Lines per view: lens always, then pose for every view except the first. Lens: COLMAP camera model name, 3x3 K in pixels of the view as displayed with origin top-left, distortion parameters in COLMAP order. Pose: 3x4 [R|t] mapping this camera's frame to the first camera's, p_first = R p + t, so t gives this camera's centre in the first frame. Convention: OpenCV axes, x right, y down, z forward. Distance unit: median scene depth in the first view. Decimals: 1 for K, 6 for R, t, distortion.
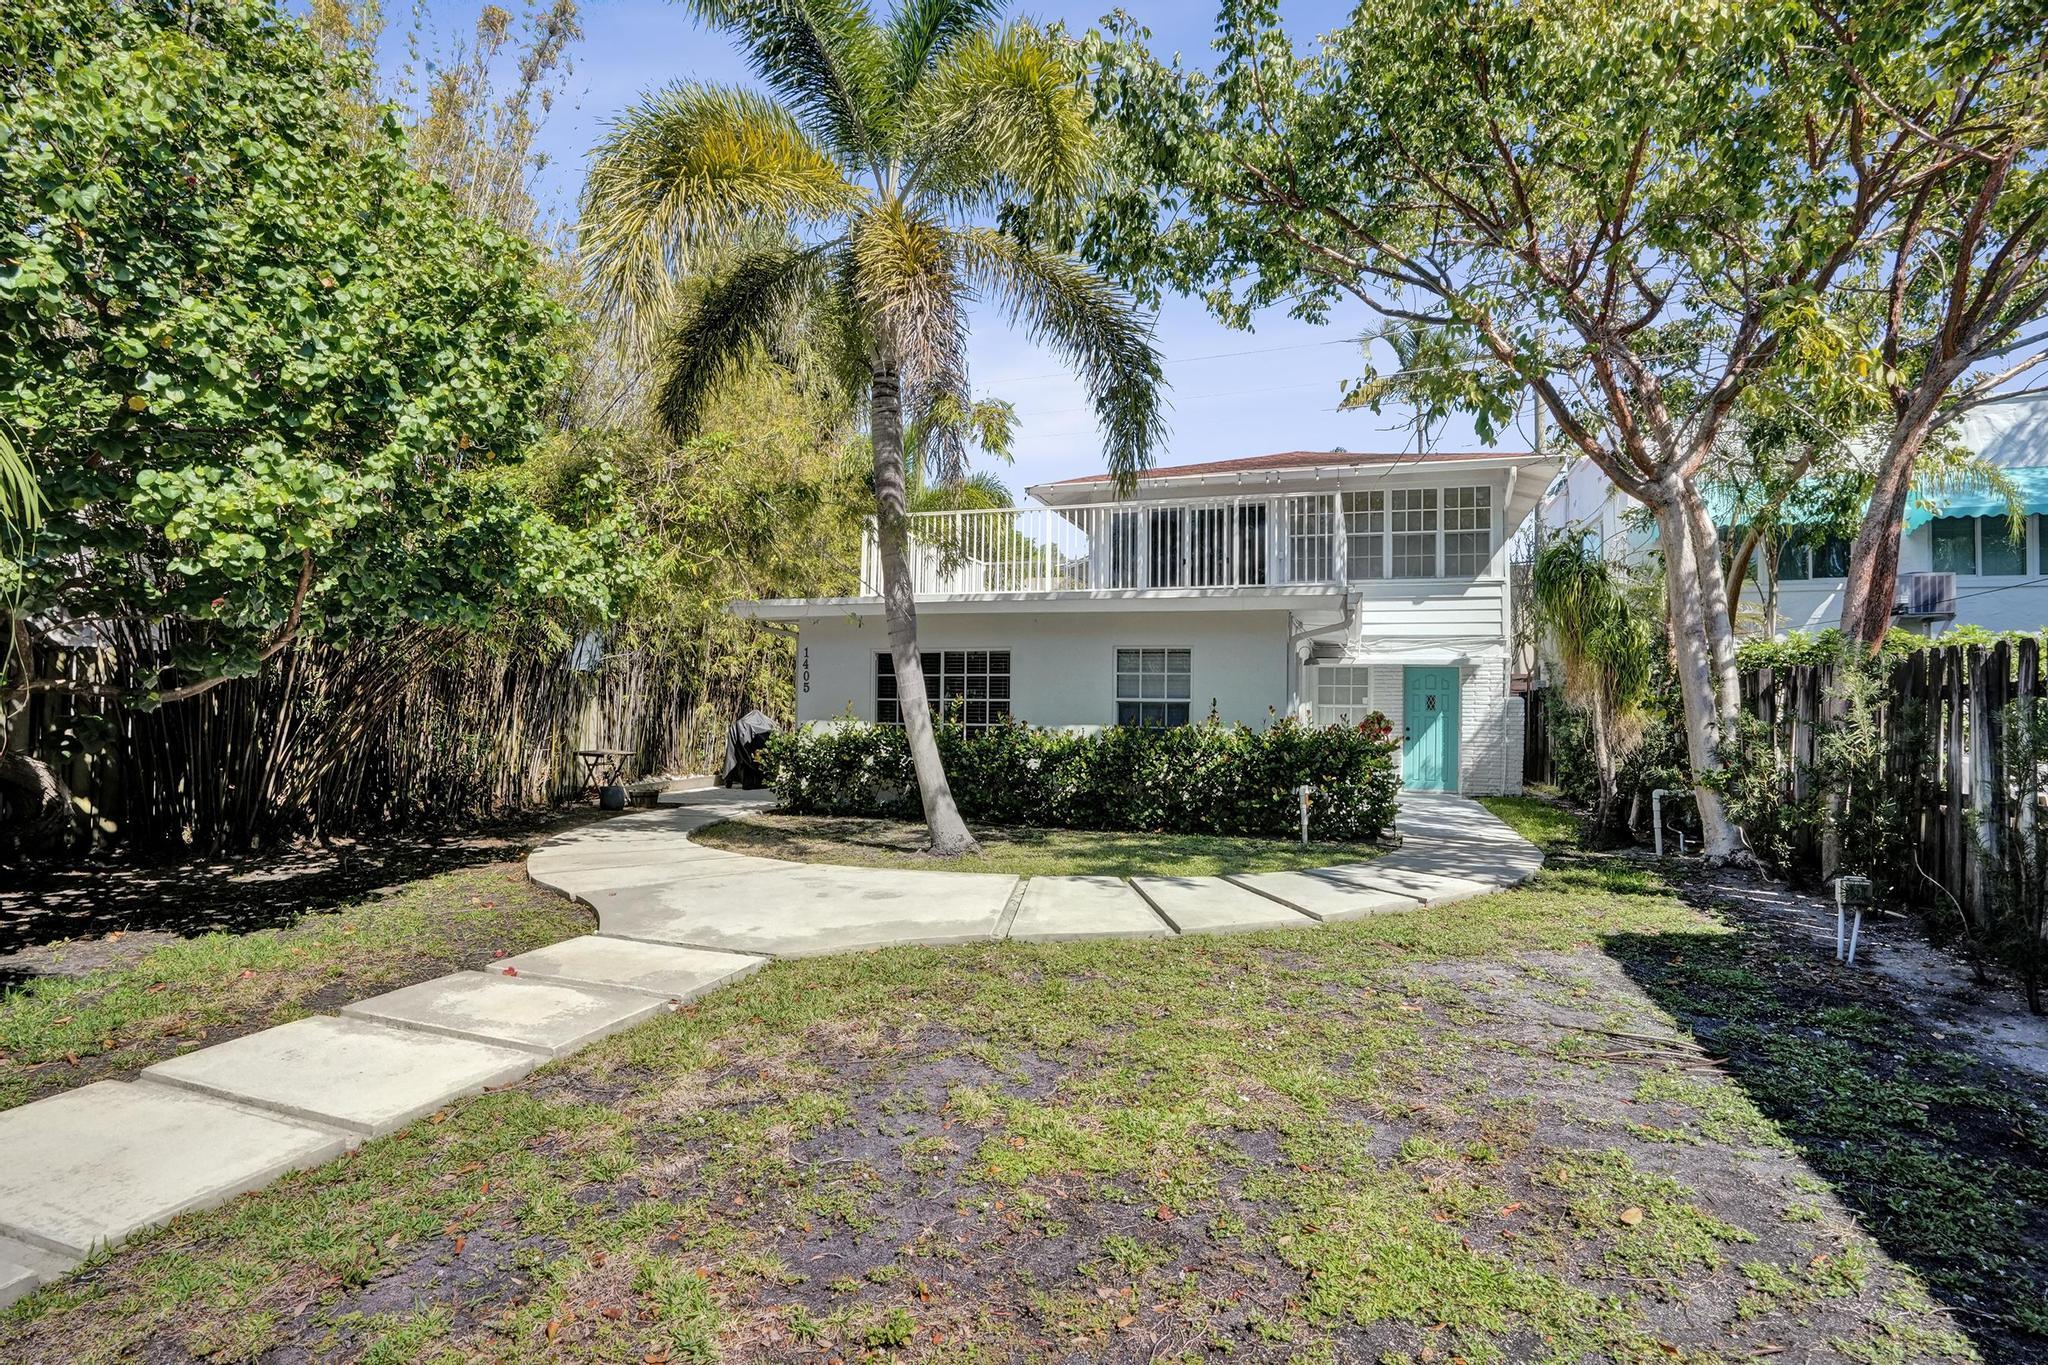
lens RADIAL K [[979.6, 0, 1024.0], [0, 979.6, 682.5], [0, 0, 1]] dist [-0.072774, 0.031435]
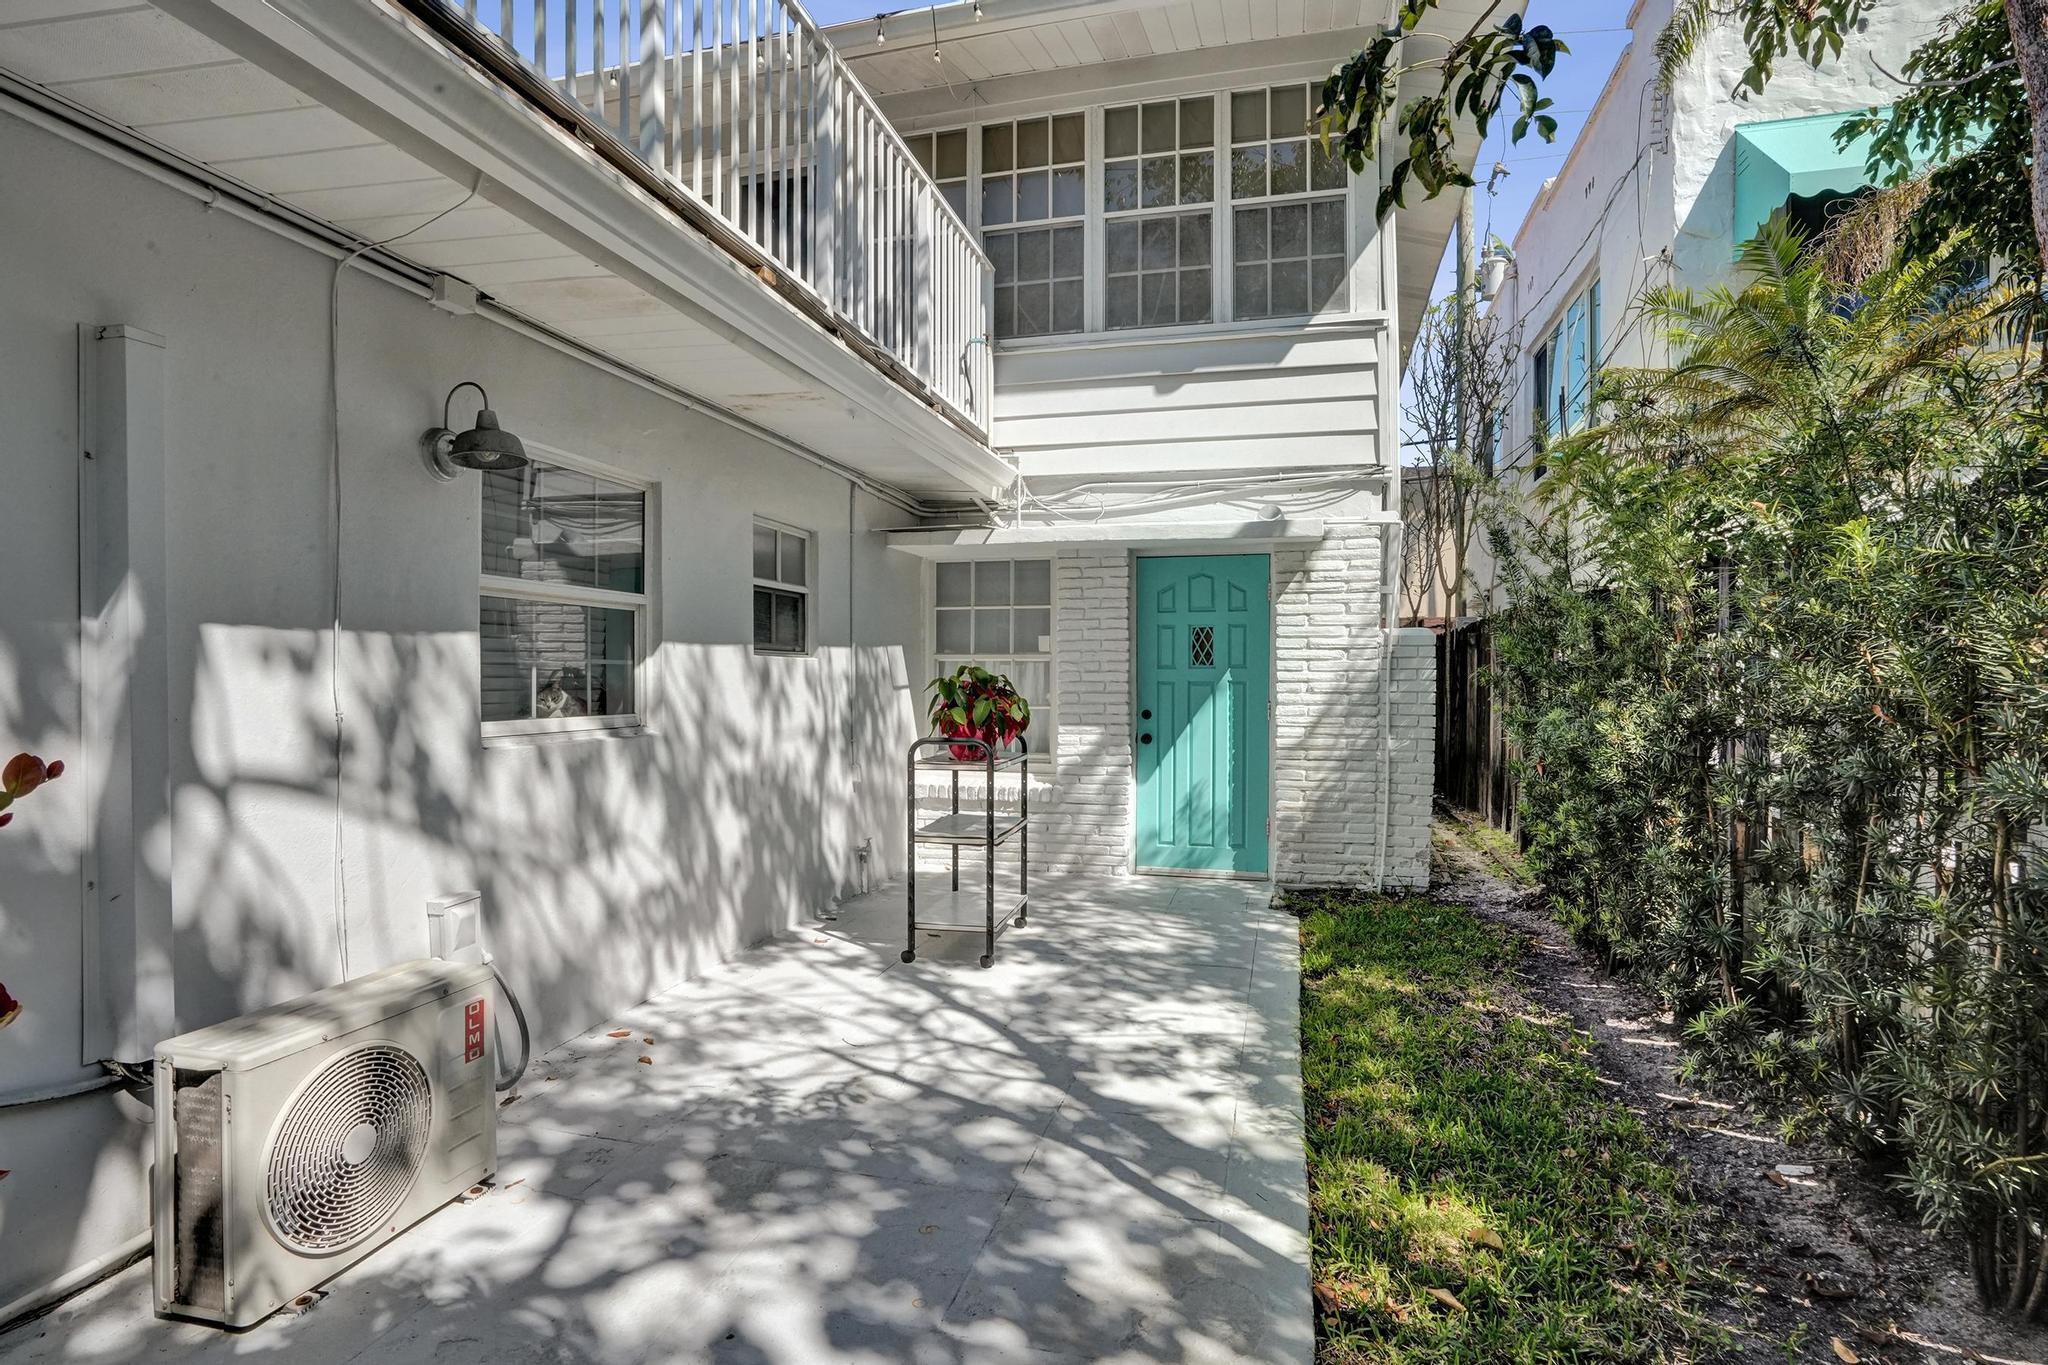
lens RADIAL K [[1010.6, 0, 1024.0], [0, 1010.6, 682.5], [0, 0, 1]] dist [-0.058499, 0.000656]
pose [[0.996663, -0.013889, 0.080441, 0.395083], [0.011322, 0.999414, 0.032288, 0.026596], [-0.080842, -0.031269, 0.996236, 0.751899]]
